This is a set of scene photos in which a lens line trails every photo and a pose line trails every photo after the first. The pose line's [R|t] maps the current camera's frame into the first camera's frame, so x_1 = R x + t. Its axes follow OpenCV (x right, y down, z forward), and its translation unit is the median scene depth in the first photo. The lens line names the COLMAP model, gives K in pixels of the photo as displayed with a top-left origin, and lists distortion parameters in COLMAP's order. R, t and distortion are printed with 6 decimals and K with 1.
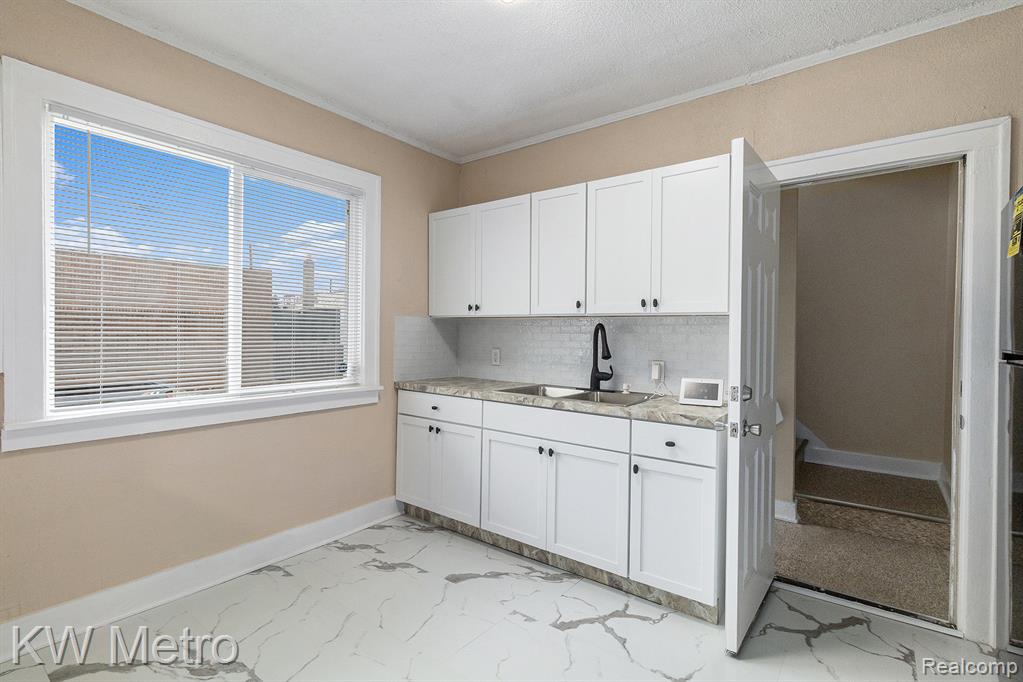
lens RADIAL K [[480.4, 0, 514.3], [0, 480.4, 344.2], [0, 0, 1]] dist [0.002354, 0.001940]
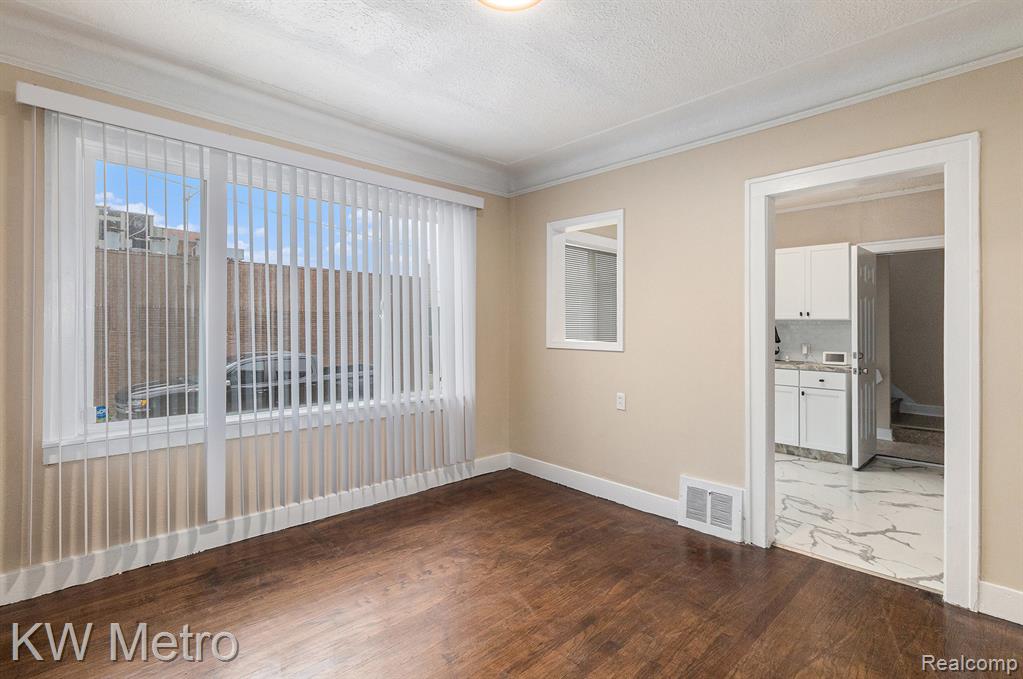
lens RADIAL K [[480.4, 0, 511.0], [0, 480.4, 333.0], [0, 0, 1]] dist [0.002354, 0.001940]
pose [[0.987435, -0.005966, -0.157910, -0.625290], [0.002534, 0.999756, -0.021929, 0.034141], [0.158003, 0.021254, 0.987210, -1.195997]]
